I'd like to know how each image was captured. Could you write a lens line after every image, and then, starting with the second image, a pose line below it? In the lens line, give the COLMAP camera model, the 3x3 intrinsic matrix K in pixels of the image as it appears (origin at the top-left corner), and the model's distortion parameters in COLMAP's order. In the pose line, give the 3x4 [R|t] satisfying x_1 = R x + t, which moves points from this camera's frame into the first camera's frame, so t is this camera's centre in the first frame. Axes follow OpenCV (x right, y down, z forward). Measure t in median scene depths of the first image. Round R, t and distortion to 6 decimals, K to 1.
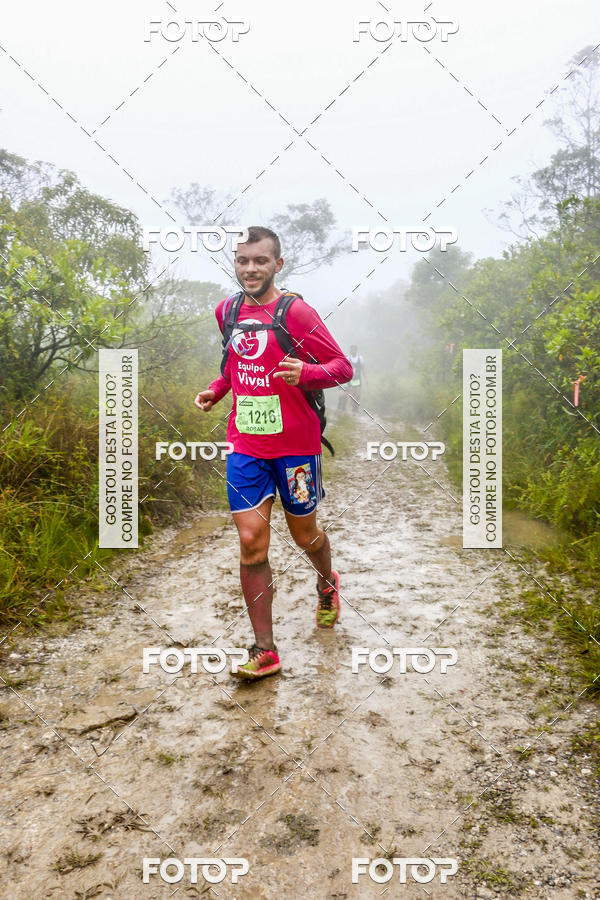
lens RADIAL K [[847.8, 0, 318.3], [0, 847.8, 428.2], [0, 0, 1]] dist [-0.076182, 0.000000]
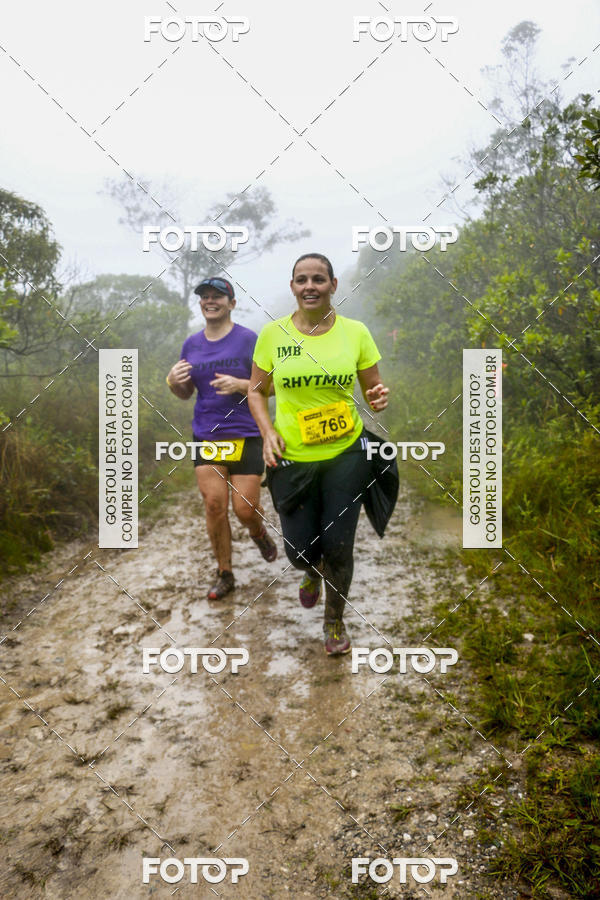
lens RADIAL K [[847.8, 0, 313.9], [0, 847.8, 432.7], [0, 0, 1]] dist [-0.076182, 0.000000]
pose [[0.998573, -0.039262, 0.036198, 0.094435], [0.038574, 0.999065, 0.019520, -0.017444], [-0.036930, -0.018095, 0.999154, 0.096412]]
